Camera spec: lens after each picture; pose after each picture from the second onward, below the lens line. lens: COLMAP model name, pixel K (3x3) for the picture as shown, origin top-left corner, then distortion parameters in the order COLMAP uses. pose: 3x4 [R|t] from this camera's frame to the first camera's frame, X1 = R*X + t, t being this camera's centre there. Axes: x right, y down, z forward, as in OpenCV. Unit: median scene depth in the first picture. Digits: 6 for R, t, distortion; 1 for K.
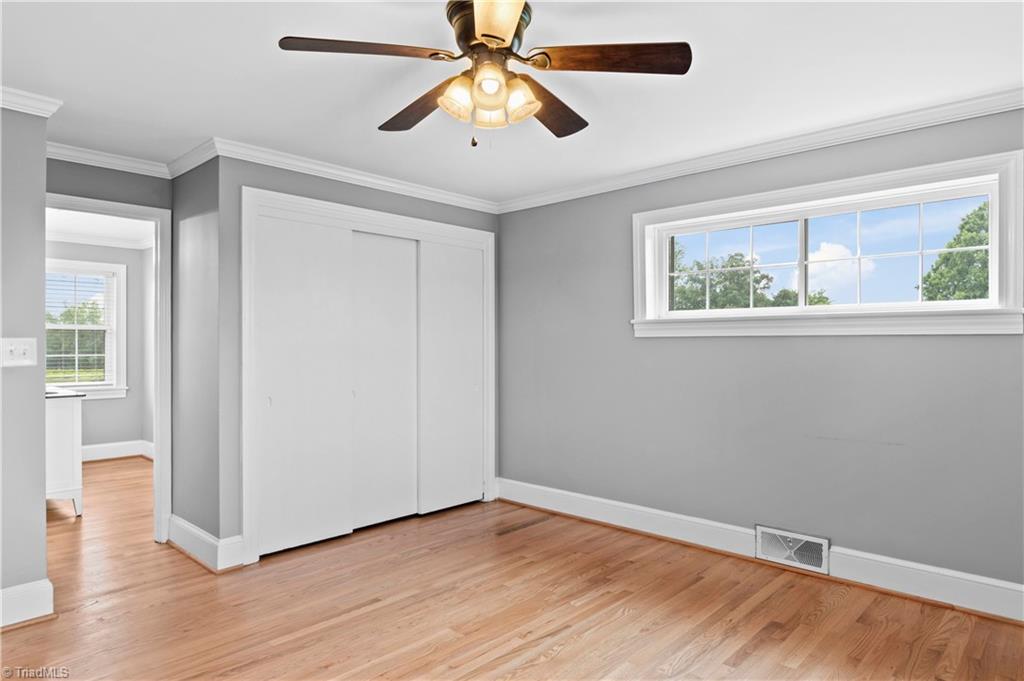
lens RADIAL K [[619.7, 0, 515.8], [0, 619.7, 340.7], [0, 0, 1]] dist [-0.007087, 0.000094]
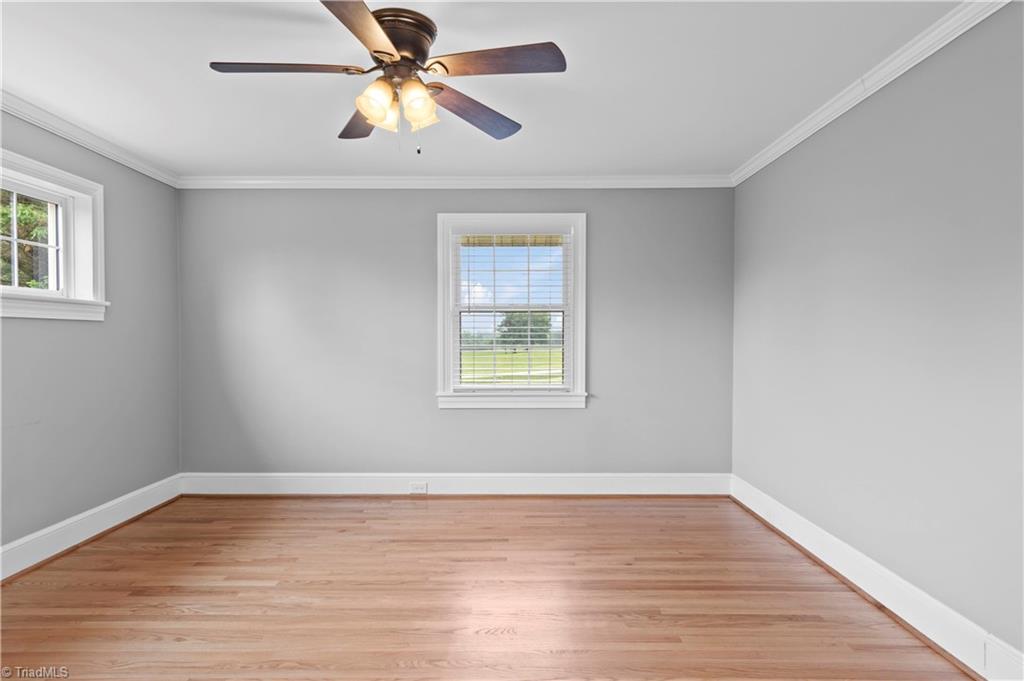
lens RADIAL K [[576.7, 0, 513.7], [0, 576.7, 342.2], [0, 0, 1]] dist [-0.001349, 0.001243]
pose [[-0.677531, -0.007384, 0.735457, -0.655391], [0.000718, 0.999942, 0.010702, 0.020004], [-0.735494, 0.007779, -0.677487, 1.062537]]
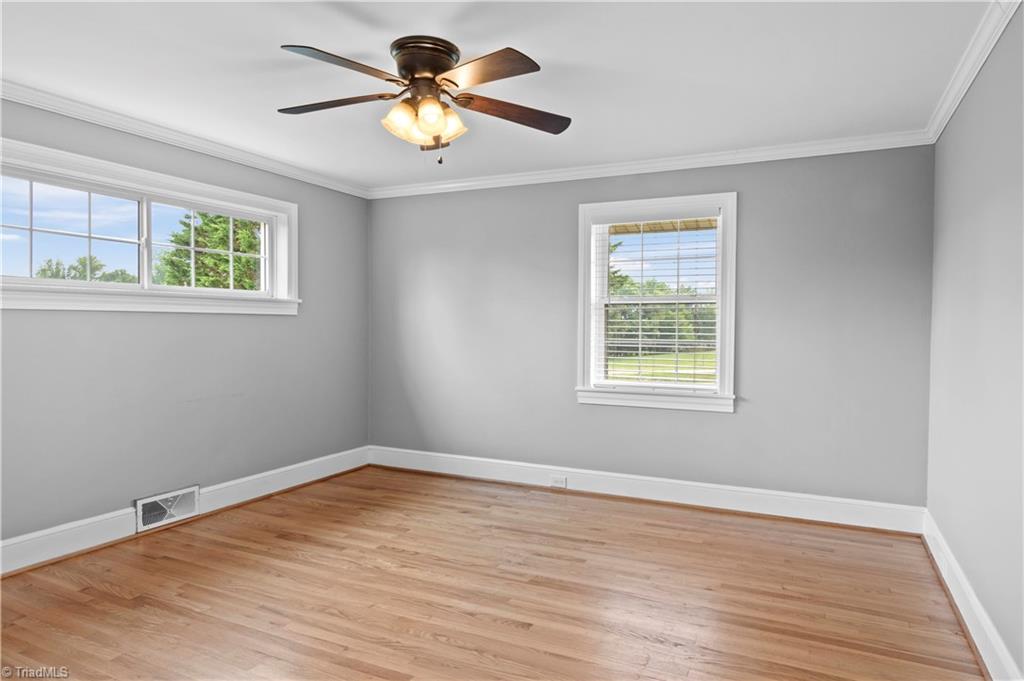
lens RADIAL K [[619.7, 0, 543.0], [0, 619.7, 329.7], [0, 0, 1]] dist [-0.007087, 0.000094]
pose [[-0.311192, -0.011167, 0.950282, -0.880208], [-0.006974, 0.999931, 0.009467, 0.007261], [-0.950322, -0.003681, -0.311248, 0.788993]]
